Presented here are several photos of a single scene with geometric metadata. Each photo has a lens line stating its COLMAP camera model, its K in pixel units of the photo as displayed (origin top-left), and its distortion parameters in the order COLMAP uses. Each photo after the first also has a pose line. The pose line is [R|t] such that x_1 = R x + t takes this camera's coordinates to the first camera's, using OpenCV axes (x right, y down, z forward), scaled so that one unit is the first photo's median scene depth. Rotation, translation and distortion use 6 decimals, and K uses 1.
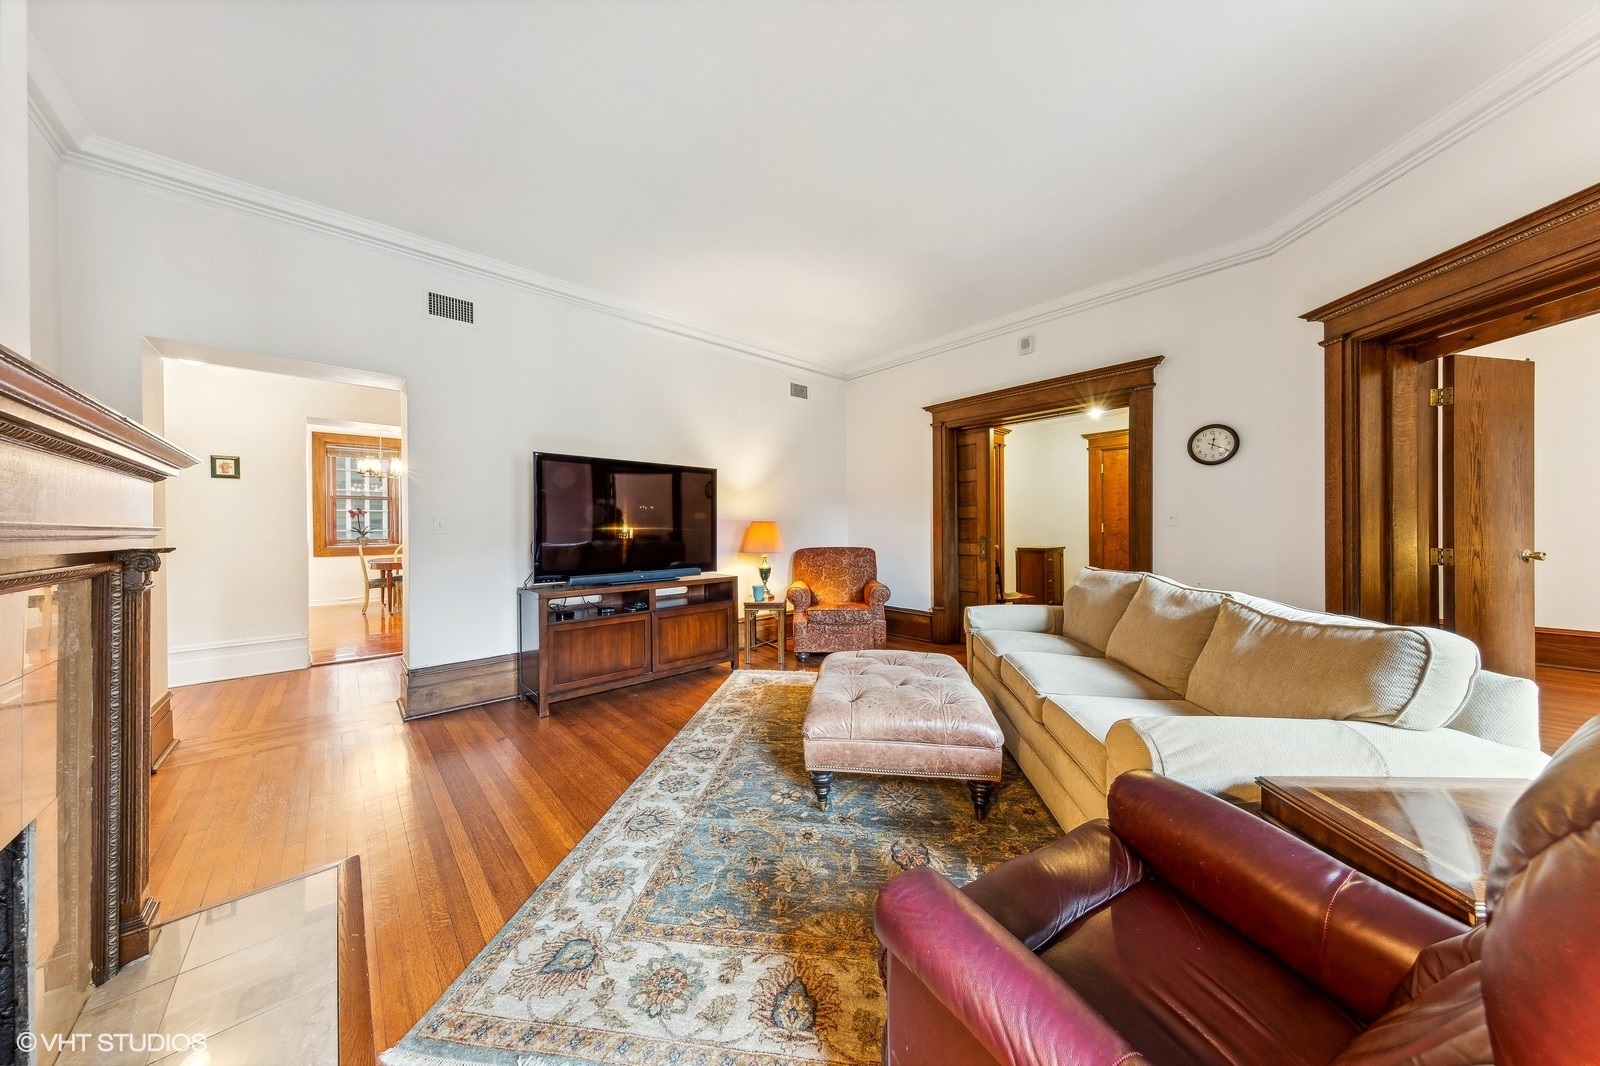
lens RADIAL K [[509.7, 0, 799.6], [0, 509.7, 526.2], [0, 0, 1]] dist [0.002800, -0.000799]
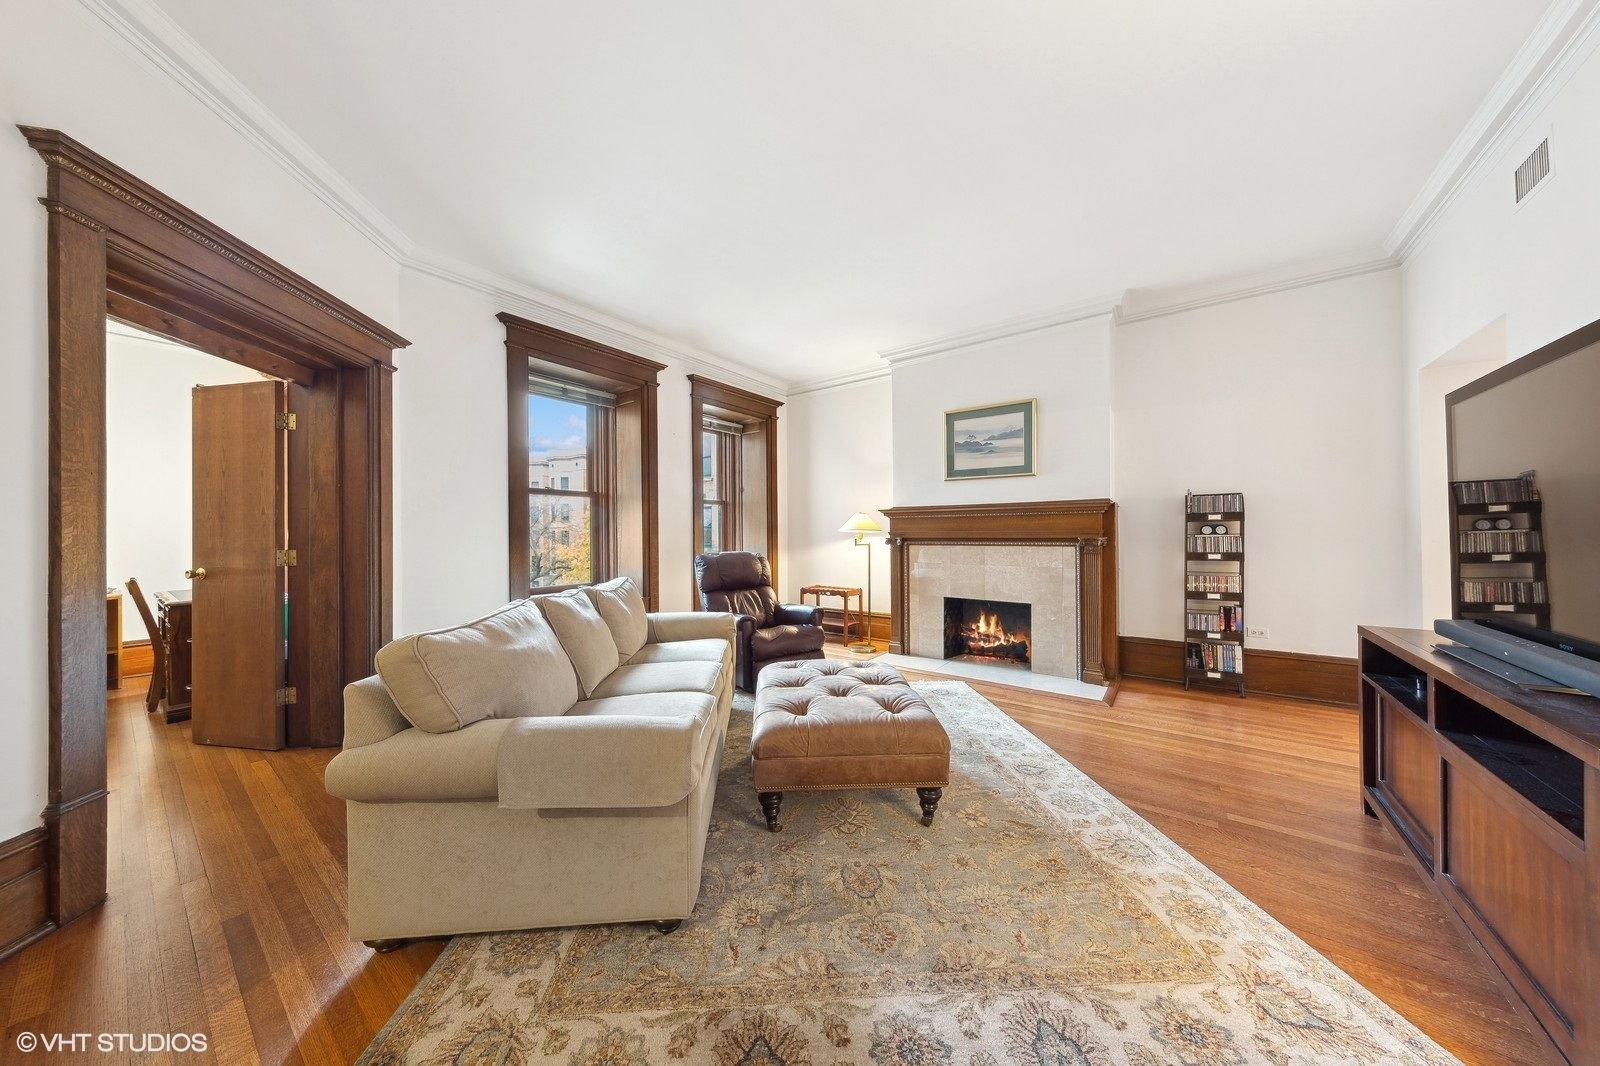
lens RADIAL K [[509.7, 0, 798.7], [0, 509.7, 528.4], [0, 0, 1]] dist [0.002800, -0.000799]
pose [[-0.981224, 0.018027, -0.192028, 0.372753], [0.018617, 0.999826, -0.001267, -0.009814], [0.191972, -0.004818, -0.981389, 1.664816]]
